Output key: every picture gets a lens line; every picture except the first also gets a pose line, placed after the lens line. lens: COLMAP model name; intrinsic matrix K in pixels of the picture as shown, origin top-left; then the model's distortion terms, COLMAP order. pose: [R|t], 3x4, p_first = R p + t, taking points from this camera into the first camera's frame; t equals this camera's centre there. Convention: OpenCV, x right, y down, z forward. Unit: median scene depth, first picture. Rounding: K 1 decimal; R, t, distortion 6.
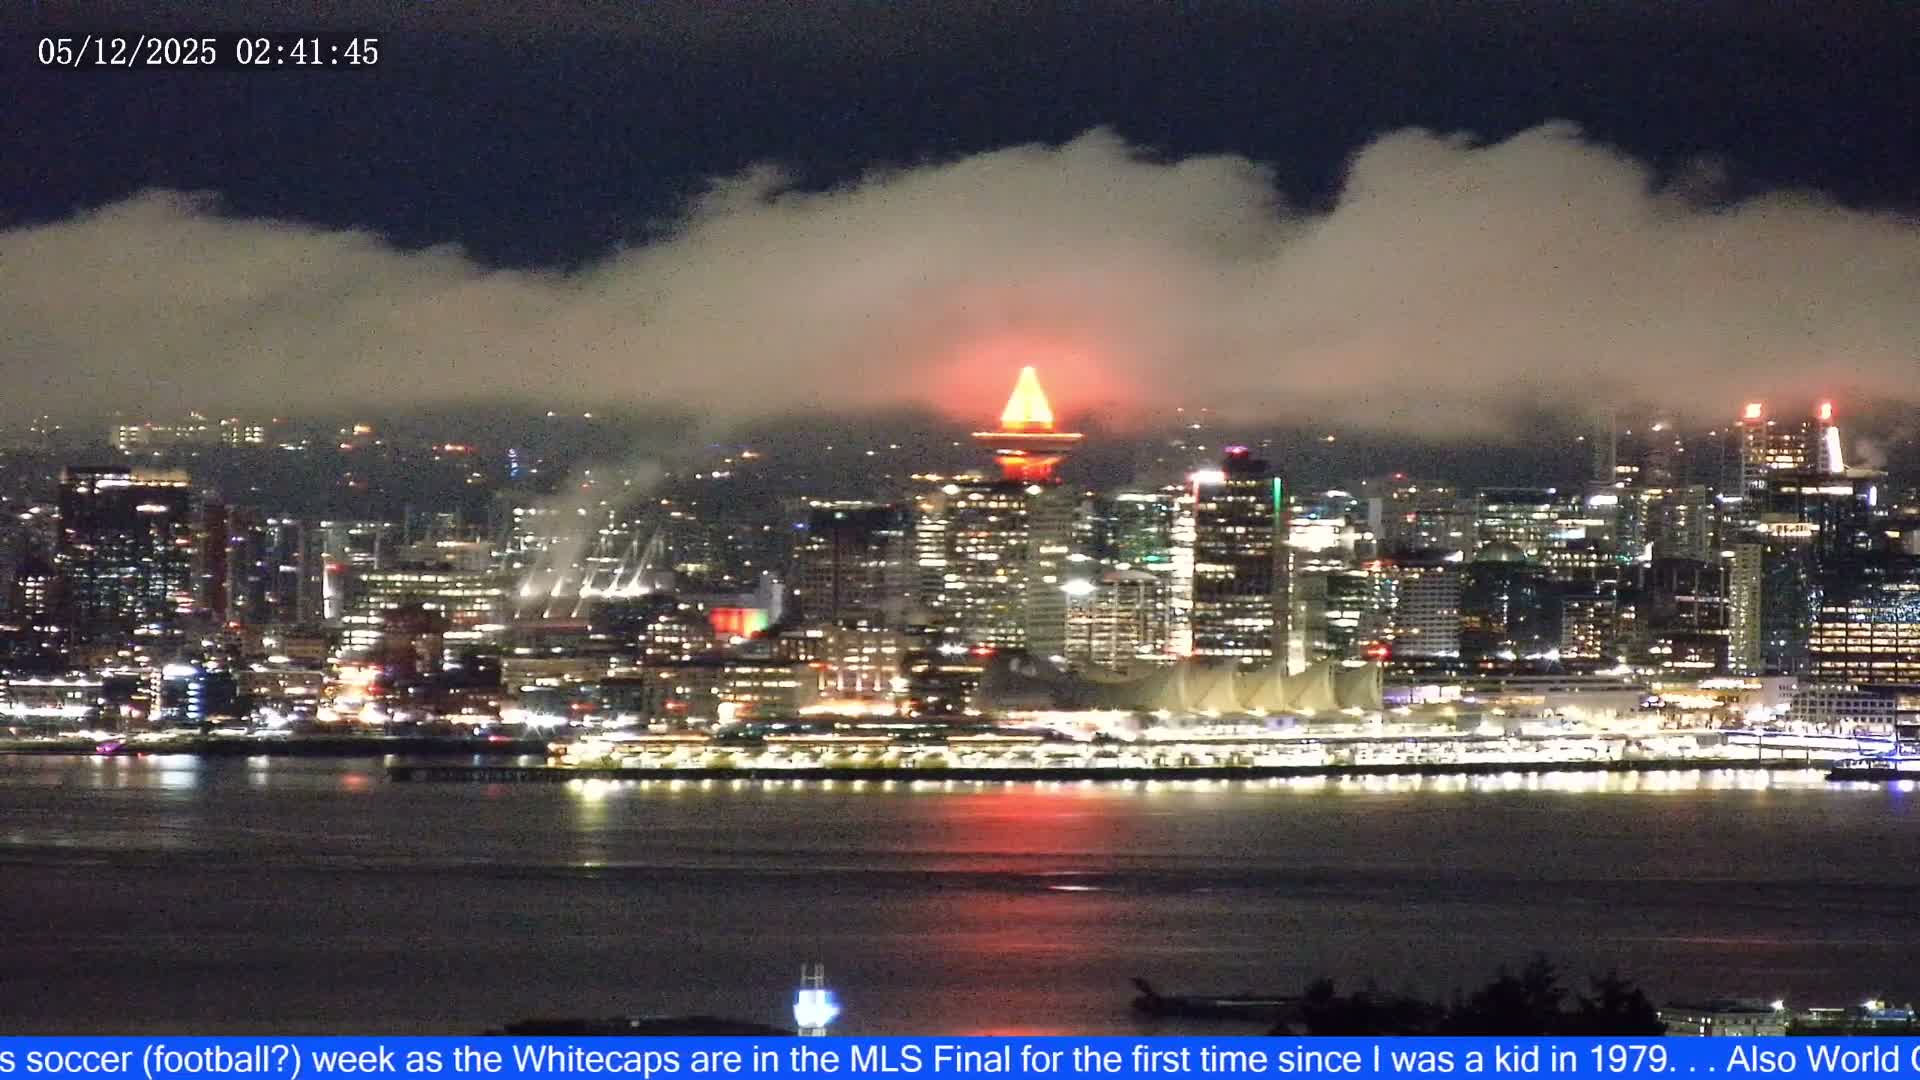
lens RADIAL K [[12366.7, 0, 960.1], [0, 12366.7, 544.5], [0, 0, 1]] dist [-0.481723, 0.000000]
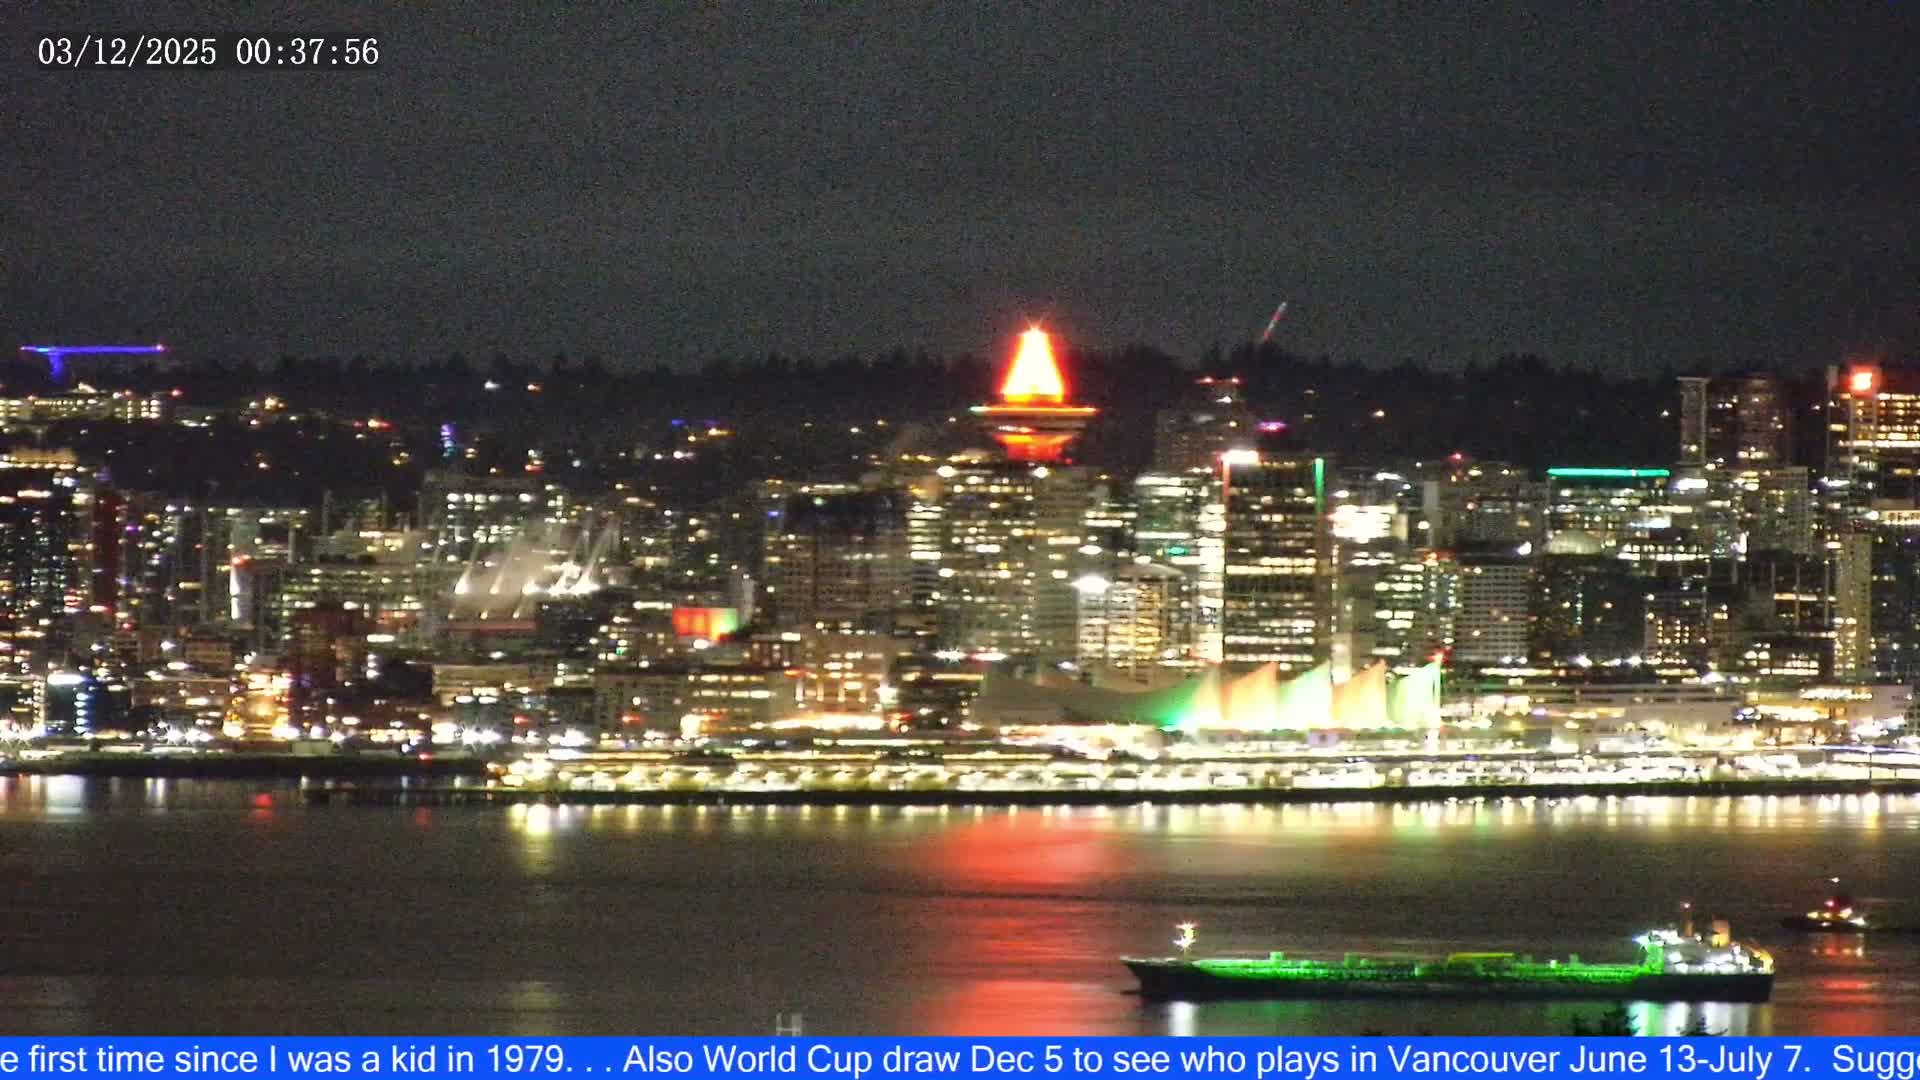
lens RADIAL K [[12366.7, 0, 967.7], [0, 12366.7, 539.9], [0, 0, 1]] dist [-0.481723, 0.000000]
pose [[0.999987, -0.000181, 0.005021, -0.003645], [0.000187, 0.999999, -0.001301, 0.001503], [-0.005020, 0.001302, 0.999987, 0.124740]]
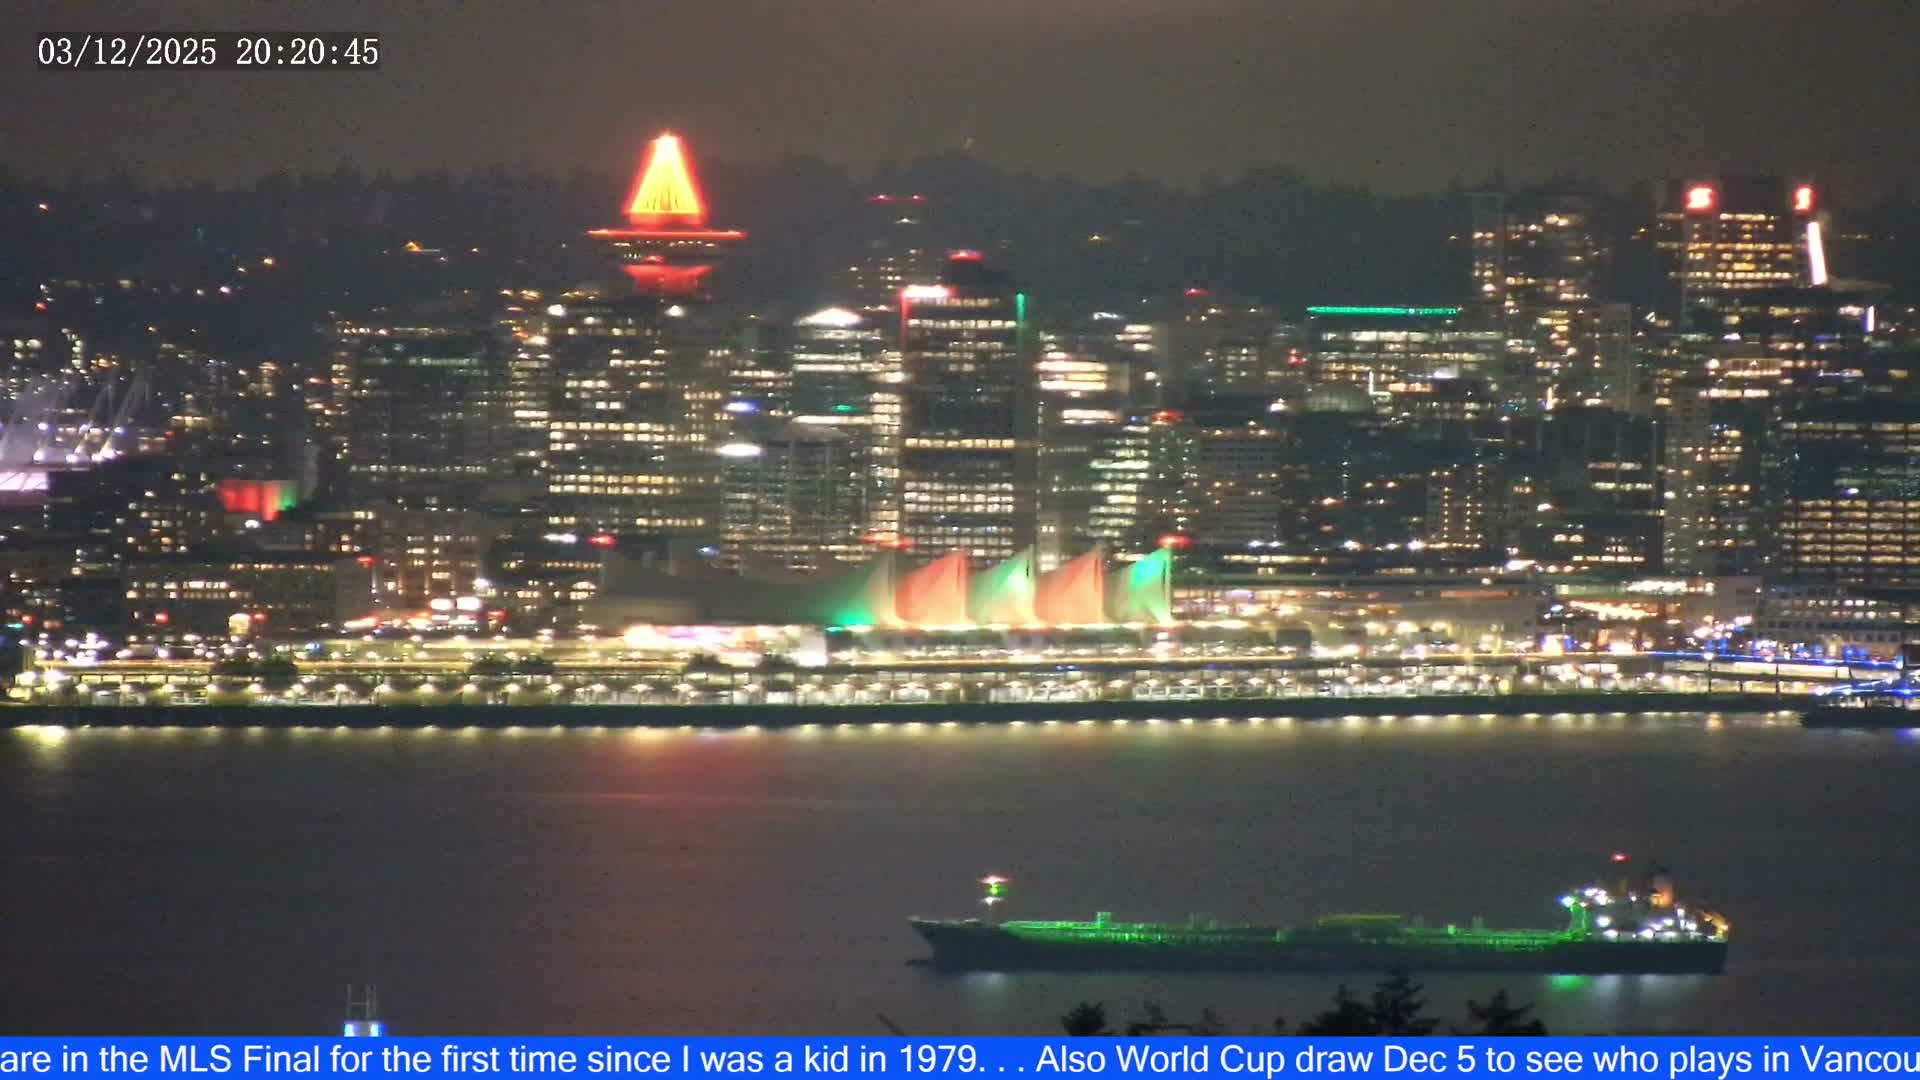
lens RADIAL K [[12366.7, 0, 963.1], [0, 12366.7, 548.6], [0, 0, 1]] dist [-0.481723, 0.000000]
pose [[0.999967, -0.000400, -0.008093, 0.028023], [0.000412, 0.999999, 0.001474, 0.008083], [0.008093, -0.001478, 0.999966, 0.296975]]
